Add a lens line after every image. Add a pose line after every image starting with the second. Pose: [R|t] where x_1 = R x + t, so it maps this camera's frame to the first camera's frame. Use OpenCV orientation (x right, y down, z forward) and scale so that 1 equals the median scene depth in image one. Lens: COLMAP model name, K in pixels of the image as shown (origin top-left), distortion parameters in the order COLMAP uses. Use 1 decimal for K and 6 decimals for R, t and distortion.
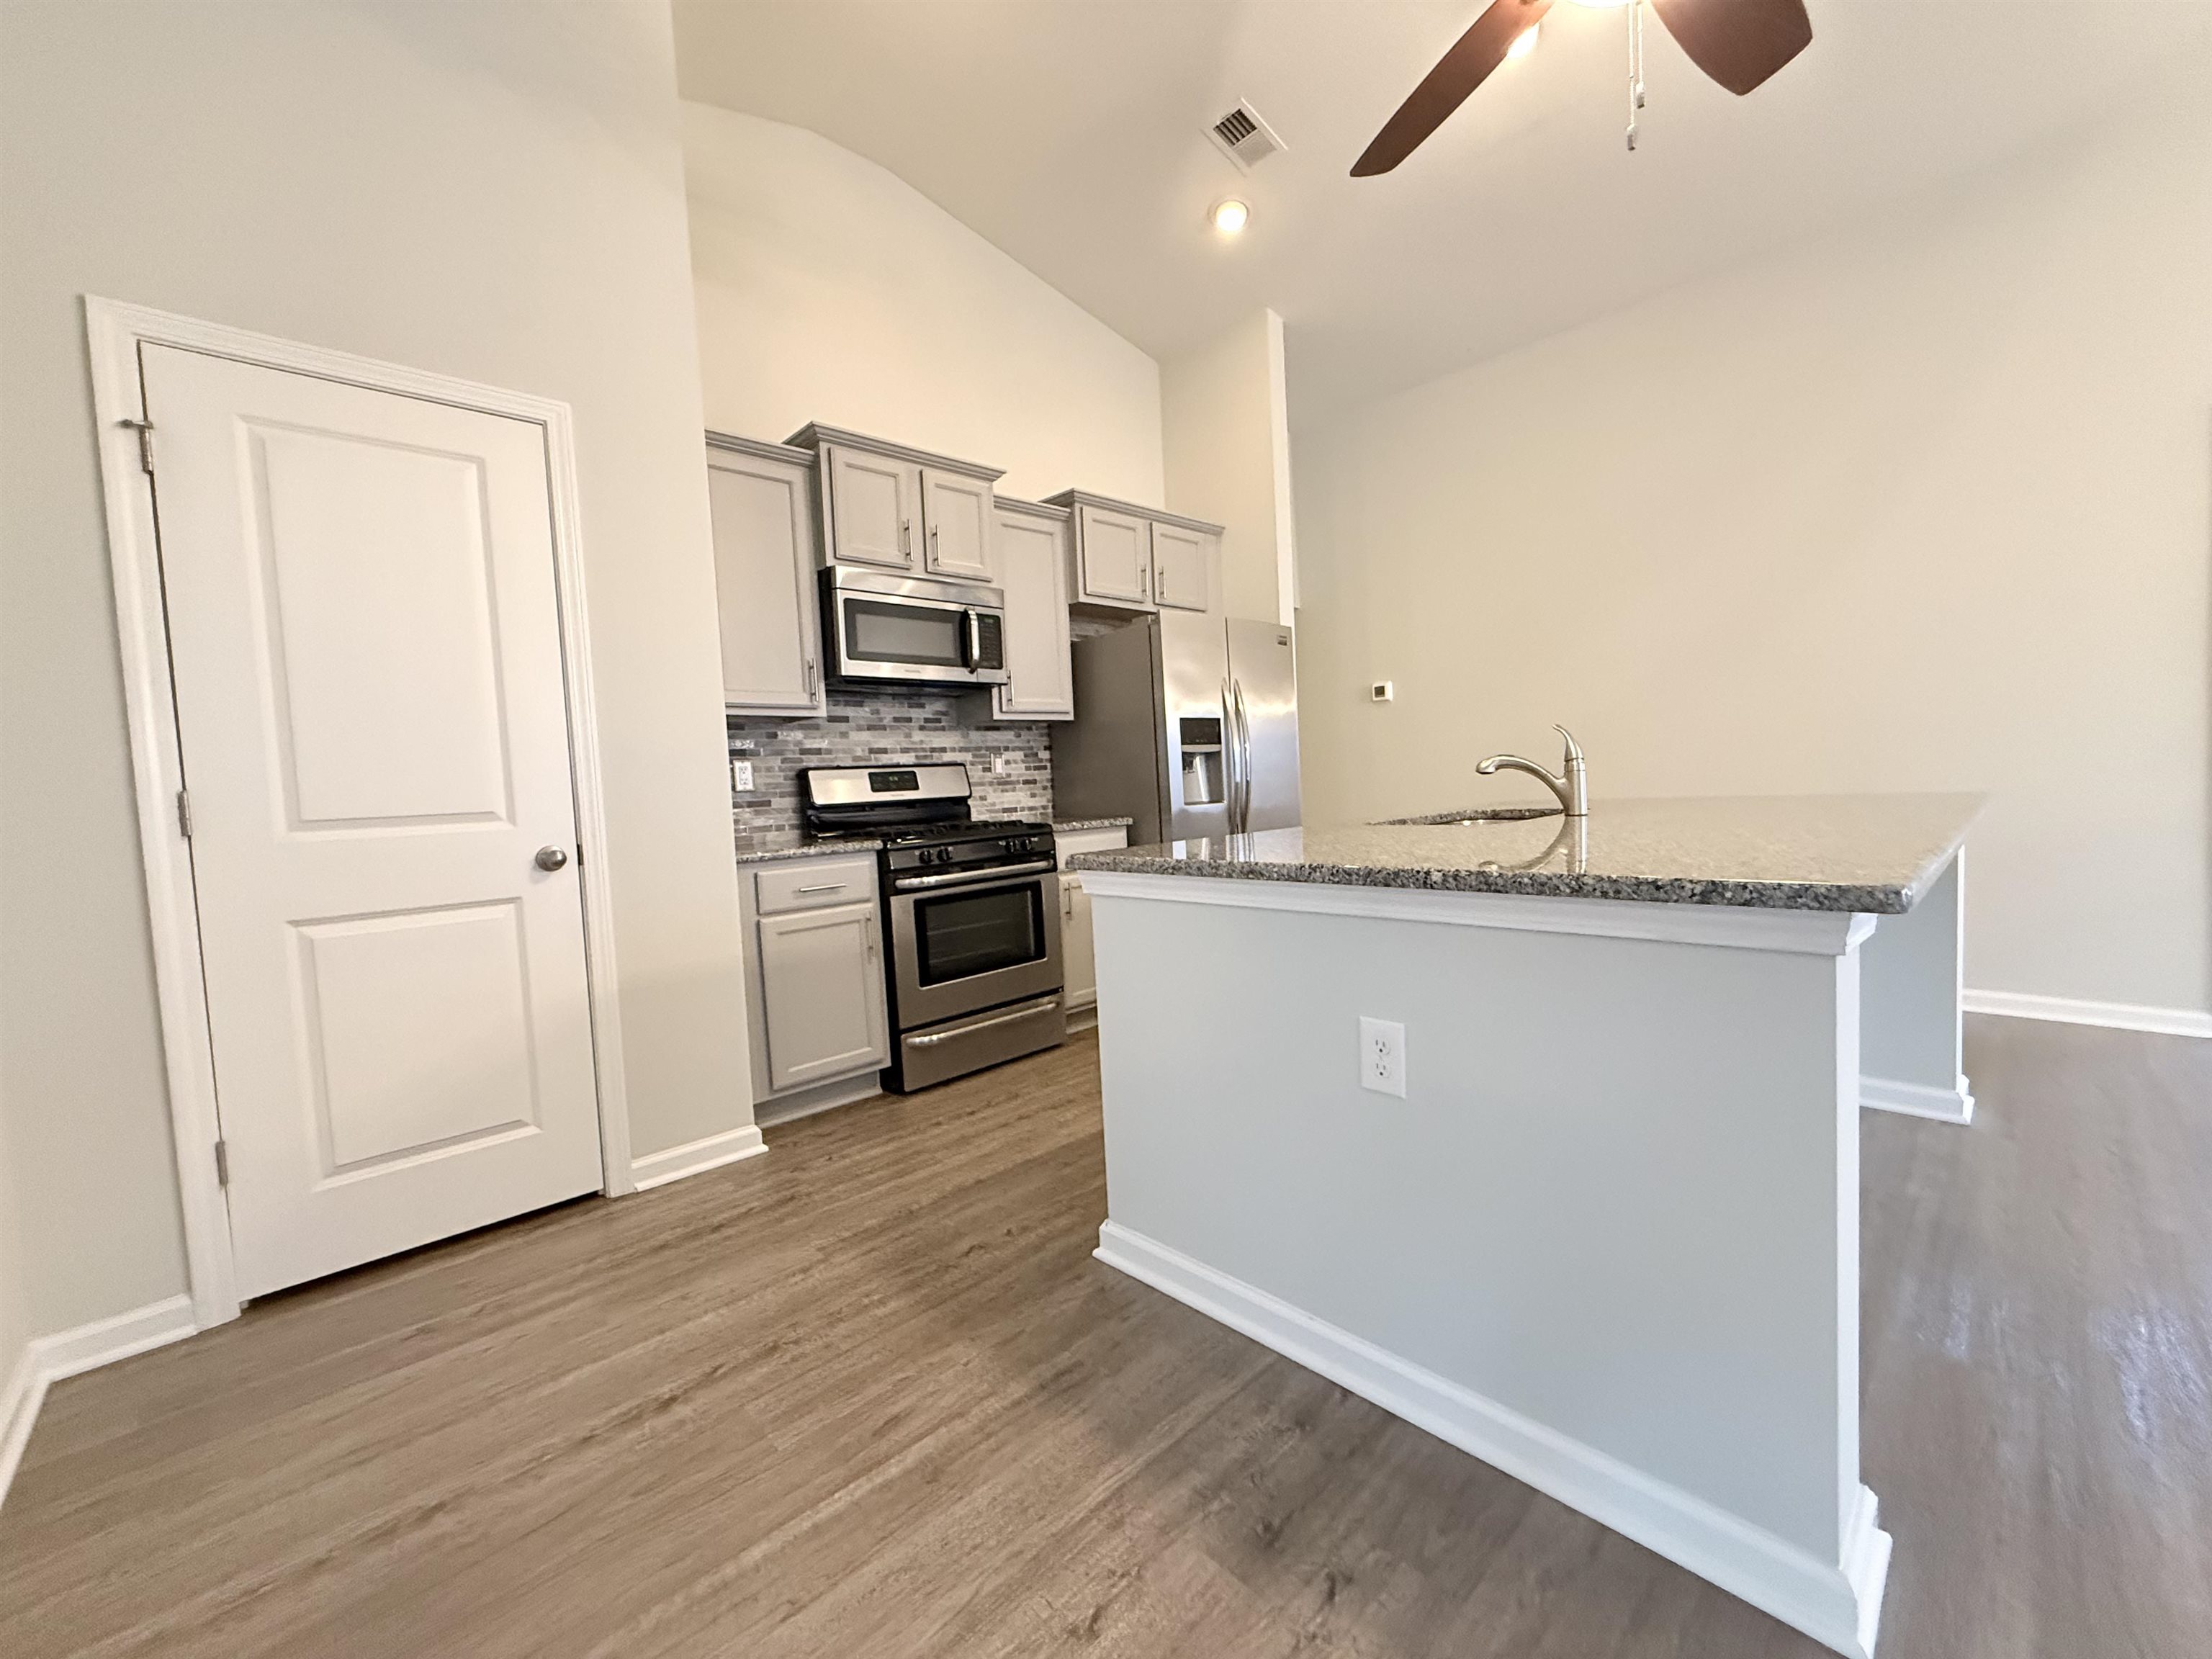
lens RADIAL K [[886.3, 0, 1104.4], [0, 886.3, 831.1], [0, 0, 1]] dist [0.003211, 0.000677]
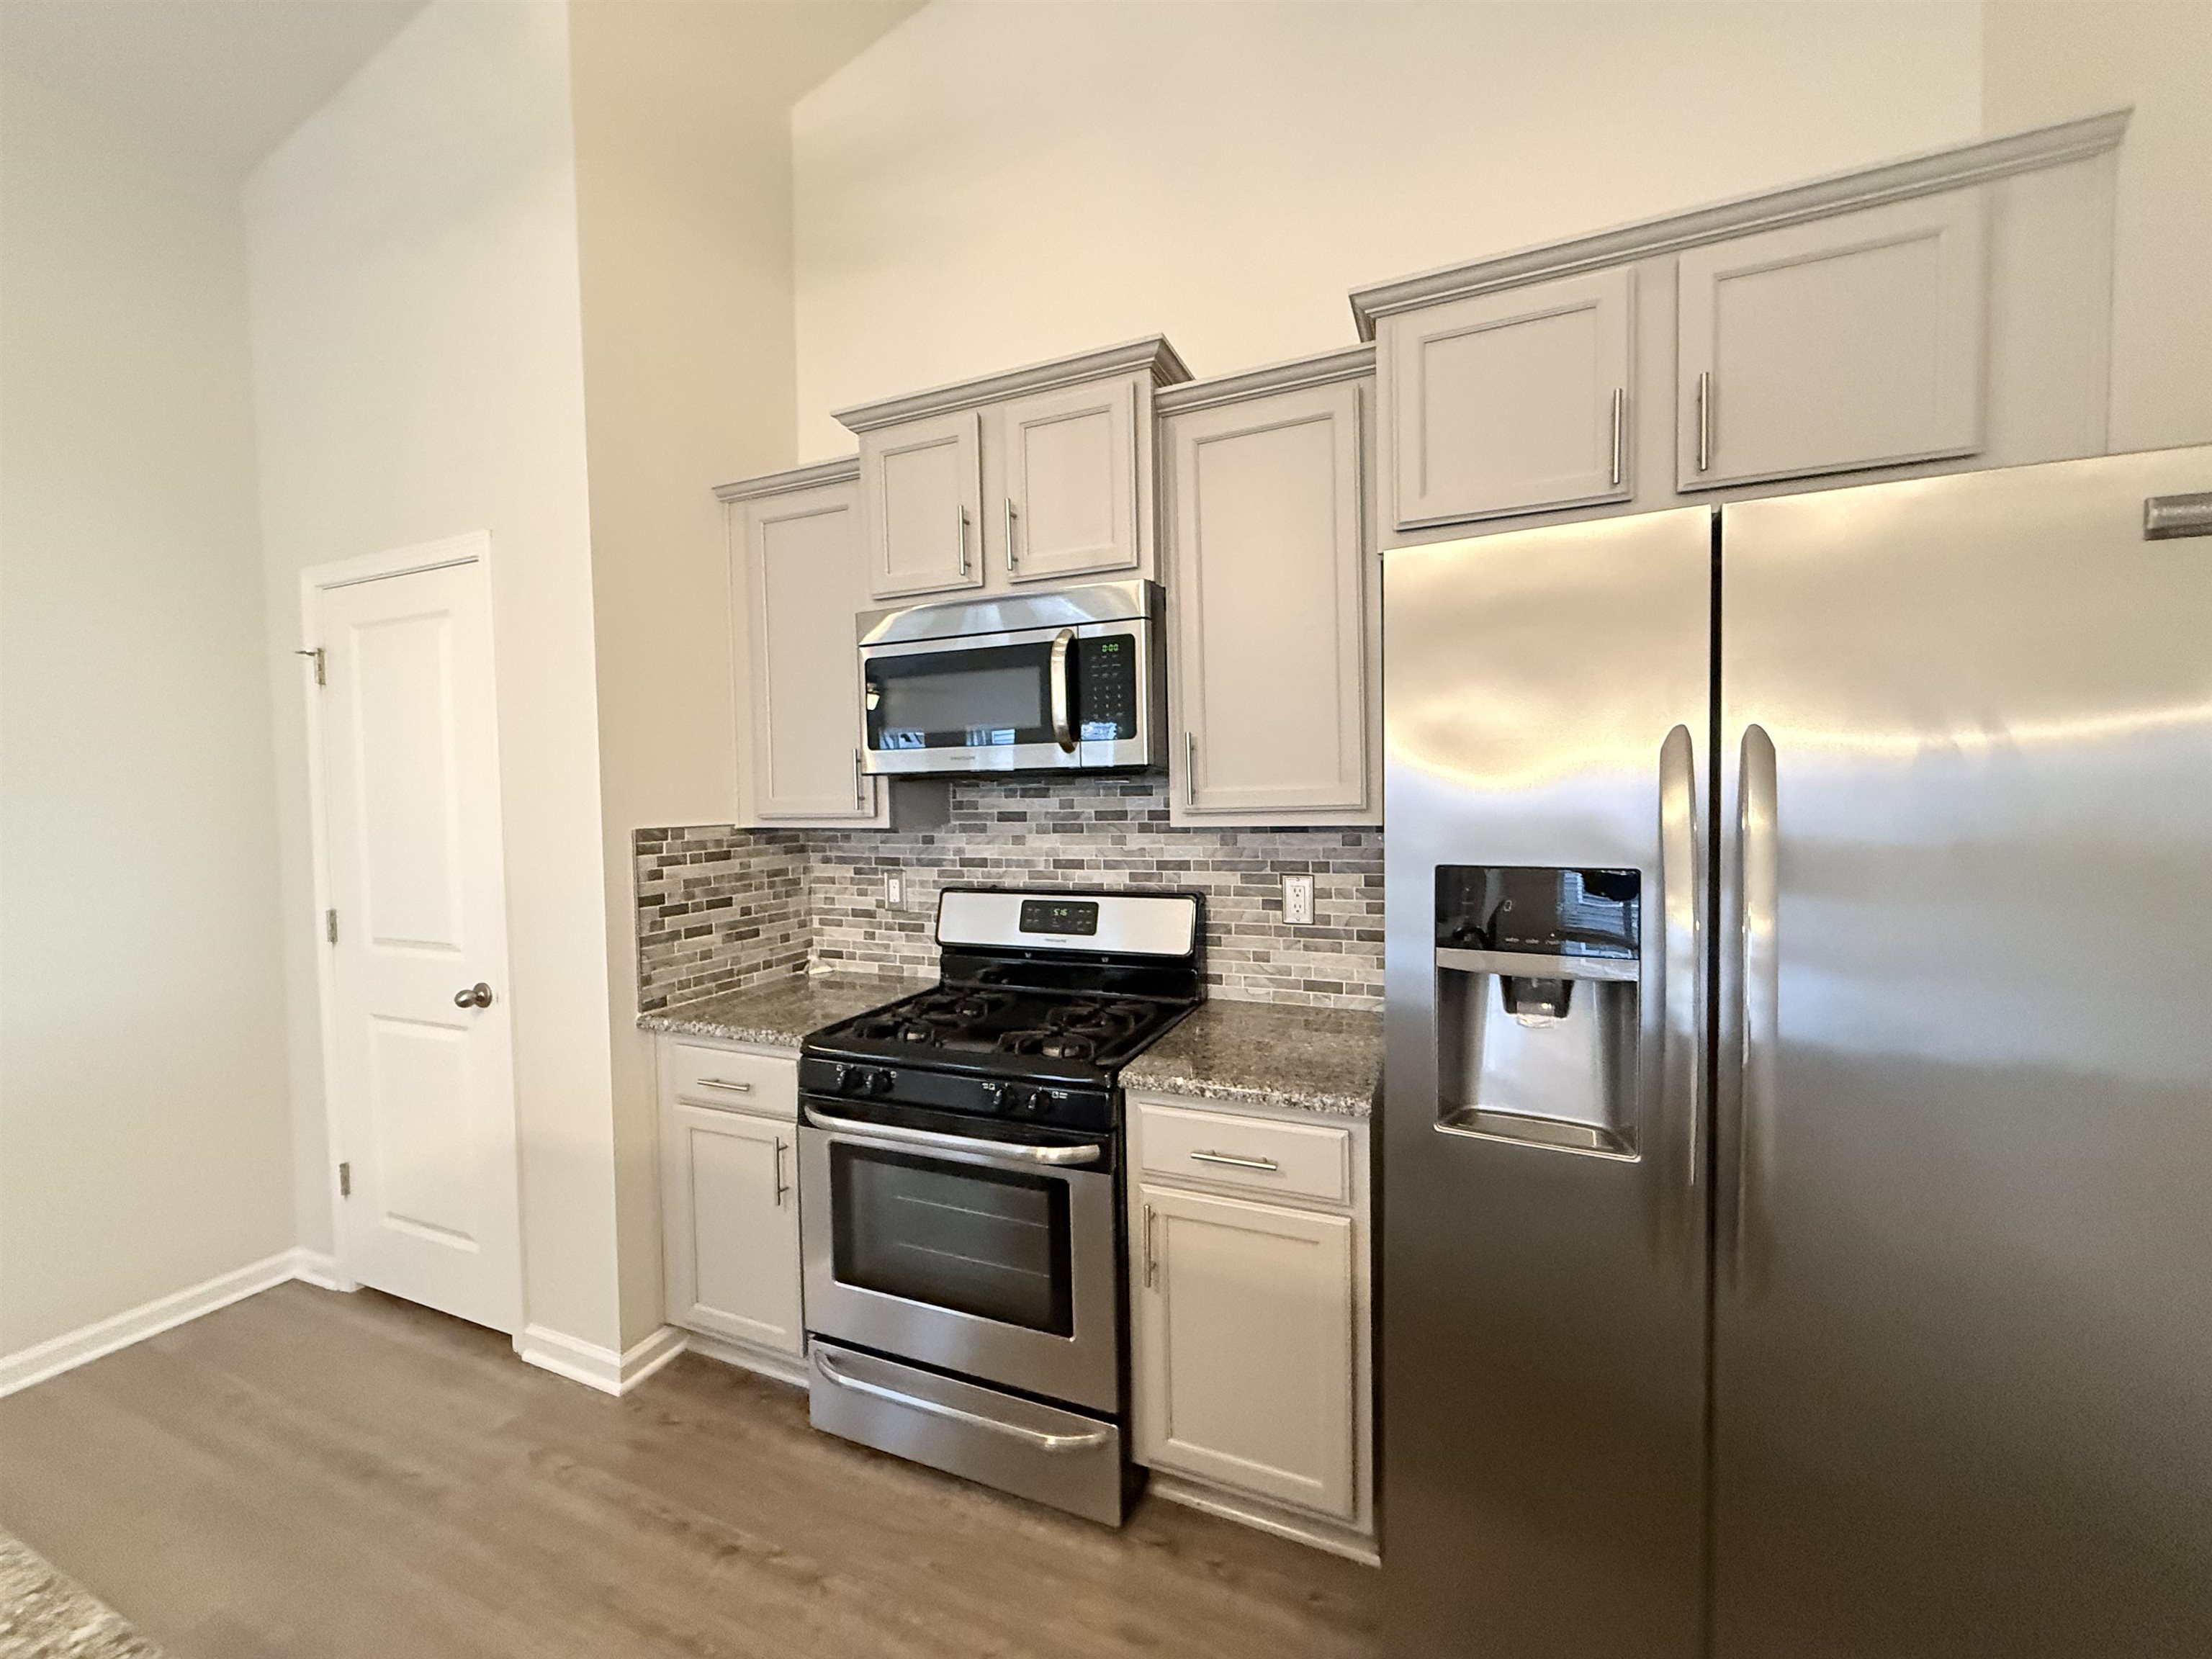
lens RADIAL K [[886.3, 0, 1106.7], [0, 886.3, 826.8], [0, 0, 1]] dist [0.003211, 0.000677]
pose [[0.391350, 0.077581, -0.916966, 0.349842], [-0.052780, 0.996692, 0.061801, -0.160595], [0.918727, 0.024212, 0.394150, 0.777297]]
